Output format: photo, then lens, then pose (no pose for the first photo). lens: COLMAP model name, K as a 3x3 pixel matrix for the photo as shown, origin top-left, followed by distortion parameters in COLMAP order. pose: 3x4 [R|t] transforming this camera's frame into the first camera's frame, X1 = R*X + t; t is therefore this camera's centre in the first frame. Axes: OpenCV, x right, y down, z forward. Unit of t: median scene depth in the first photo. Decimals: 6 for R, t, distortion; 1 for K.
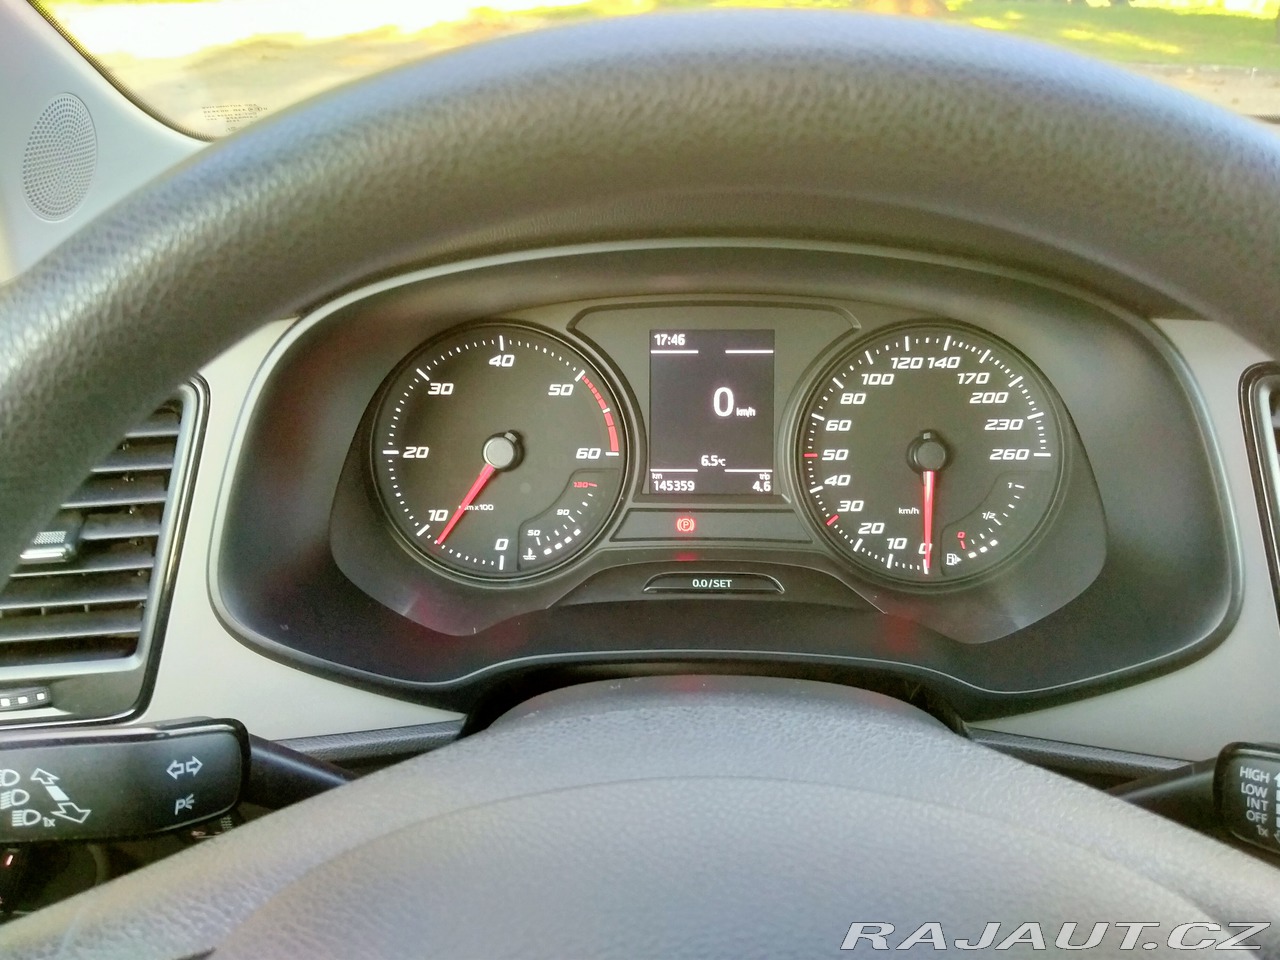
lens RADIAL K [[1040.2, 0, 649.3], [0, 1040.2, 434.6], [0, 0, 1]] dist [0.105677, -0.187812]
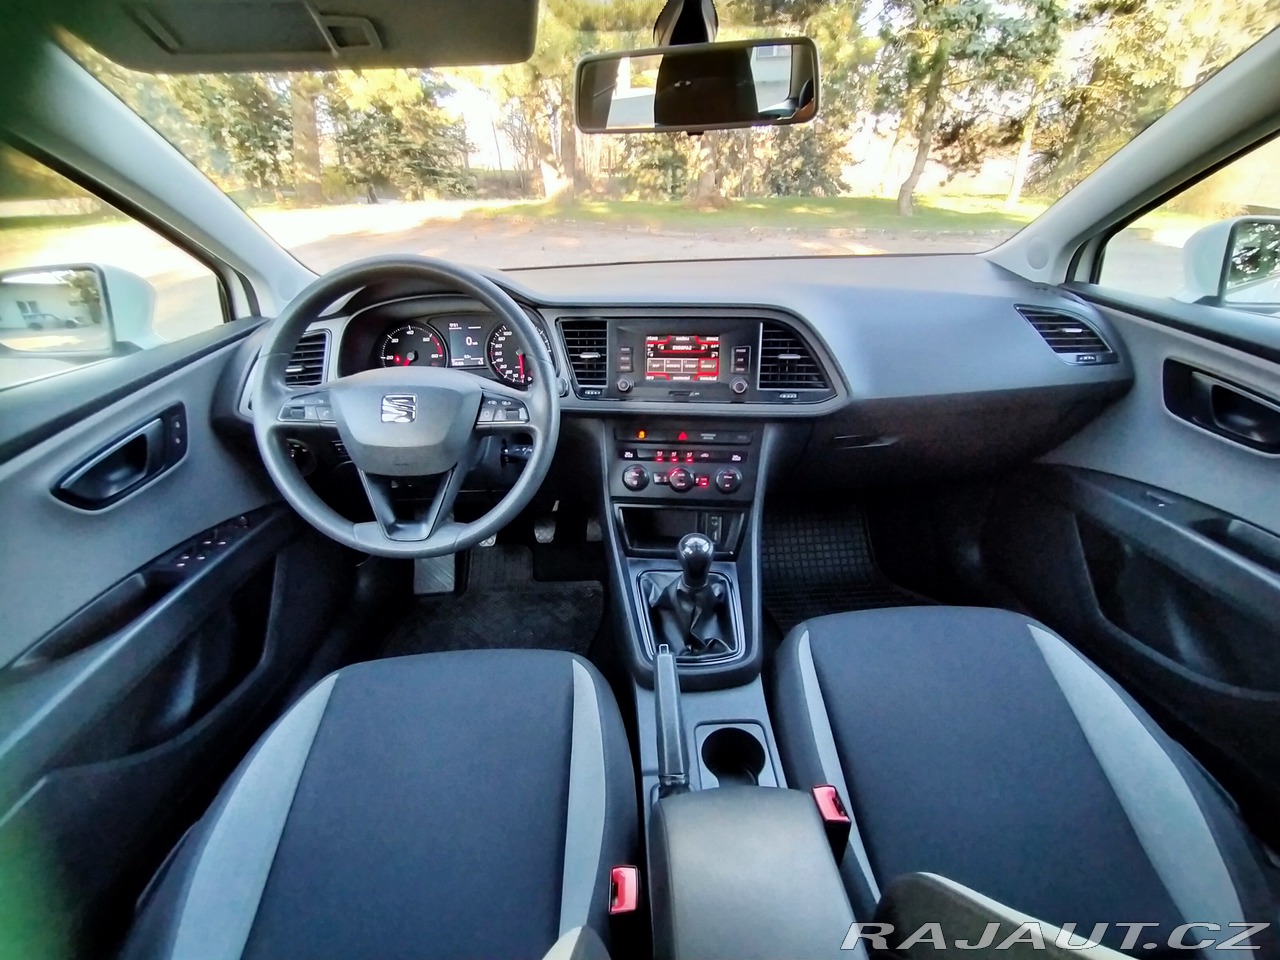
lens RADIAL K [[577.0, 0, 636.1], [0, 577.0, 481.0], [0, 0, 1]] dist [0.010286, -0.000206]
pose [[0.997747, -0.049852, 0.044898, 0.572965], [0.046847, 0.996741, 0.065665, 0.378218], [-0.048025, -0.063414, 0.996831, -1.217321]]
